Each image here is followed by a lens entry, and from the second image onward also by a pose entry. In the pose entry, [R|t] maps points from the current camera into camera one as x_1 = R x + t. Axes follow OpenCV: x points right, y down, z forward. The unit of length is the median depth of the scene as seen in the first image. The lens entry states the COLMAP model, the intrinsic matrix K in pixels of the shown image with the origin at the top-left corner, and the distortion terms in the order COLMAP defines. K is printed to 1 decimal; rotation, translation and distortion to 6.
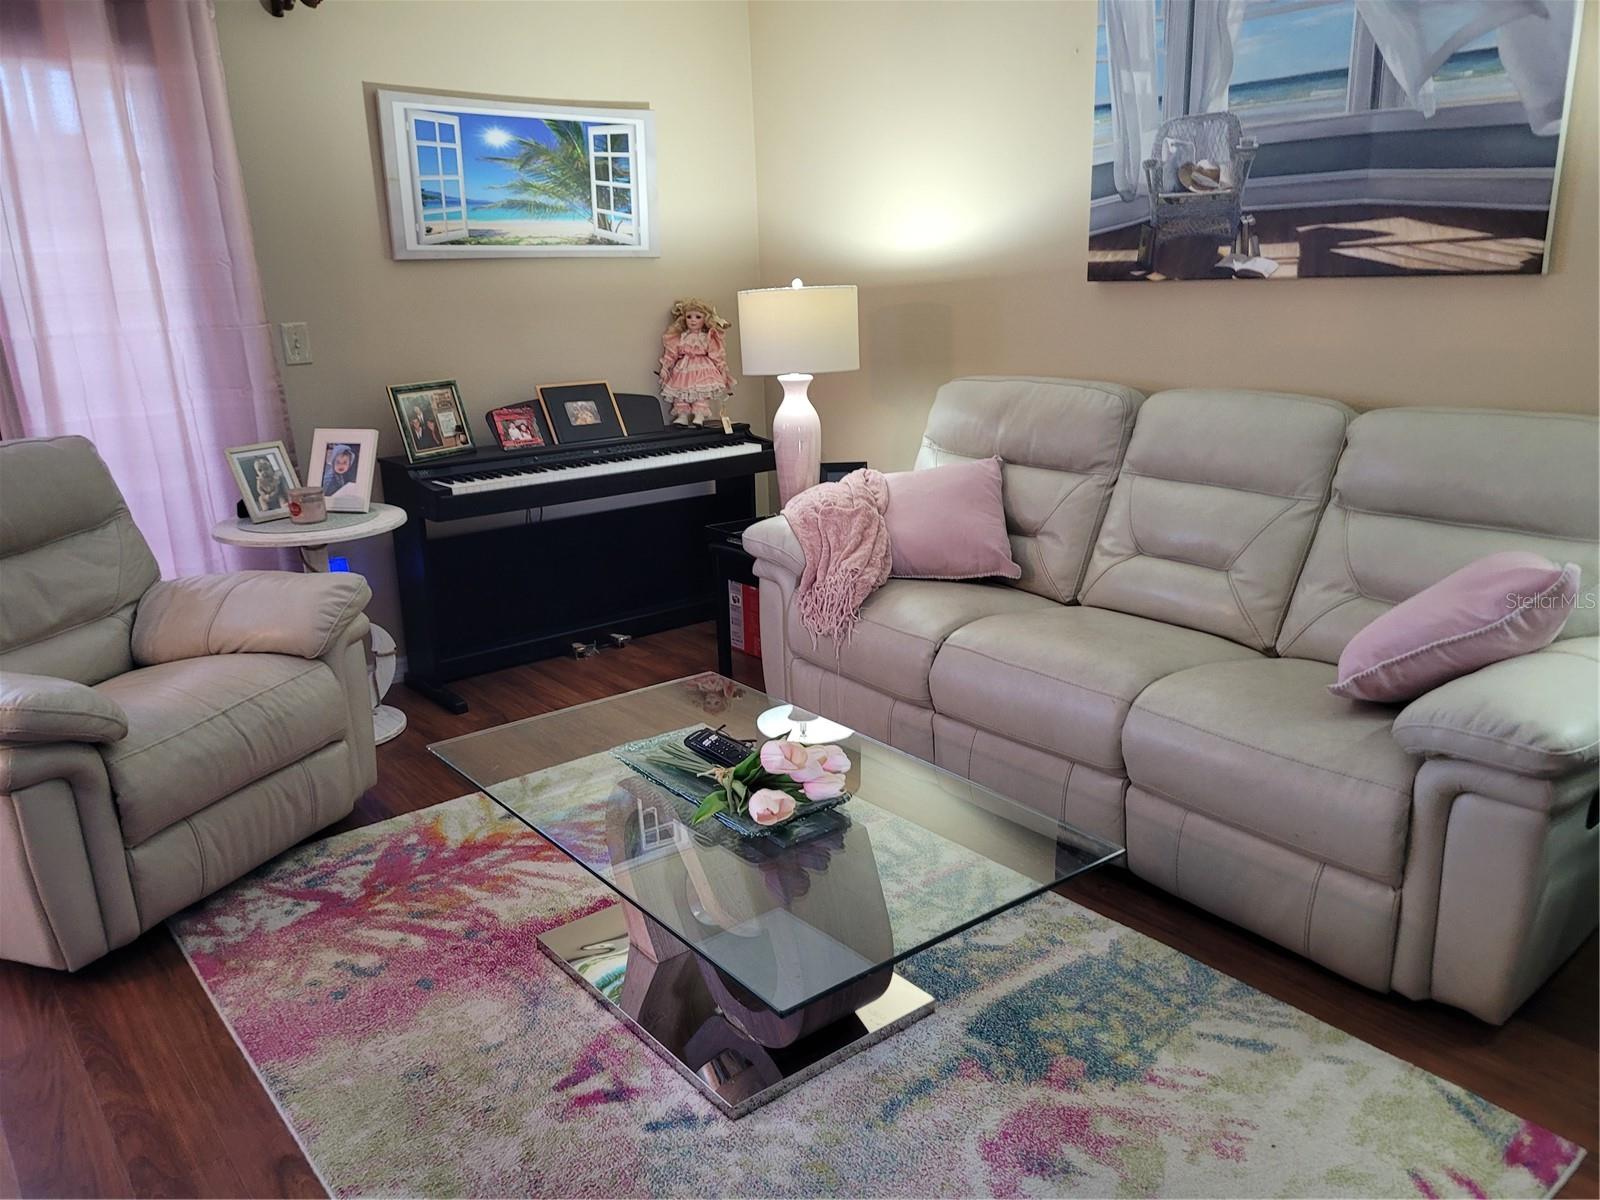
lens RADIAL K [[1199.1, 0, 797.7], [0, 1199.1, 607.7], [0, 0, 1]] dist [-0.002875, -0.007250]
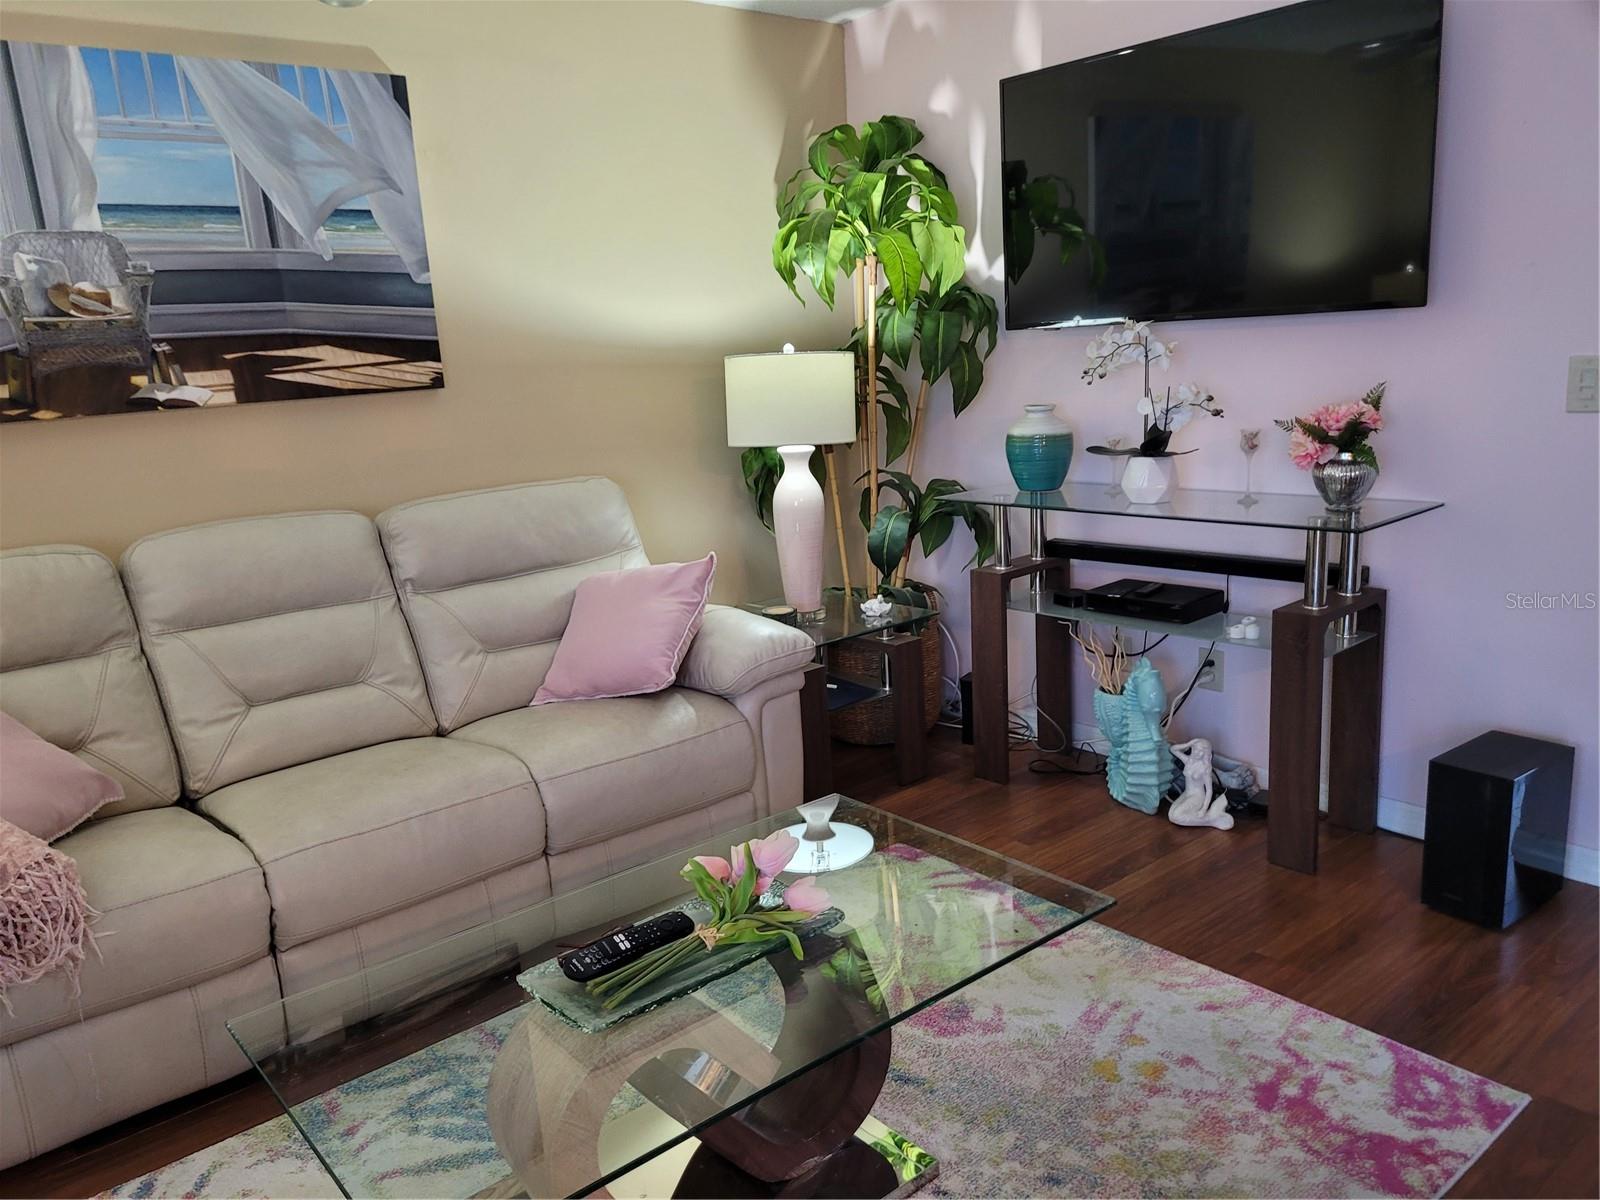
lens RADIAL K [[1199.1, 0, 796.8], [0, 1199.1, 601.3], [0, 0, 1]] dist [-0.002875, -0.007250]
pose [[-0.012019, -0.181492, 0.983319, -0.599448], [0.327573, 0.928410, 0.175361, -0.144380], [-0.944750, 0.324216, 0.048293, 0.562348]]
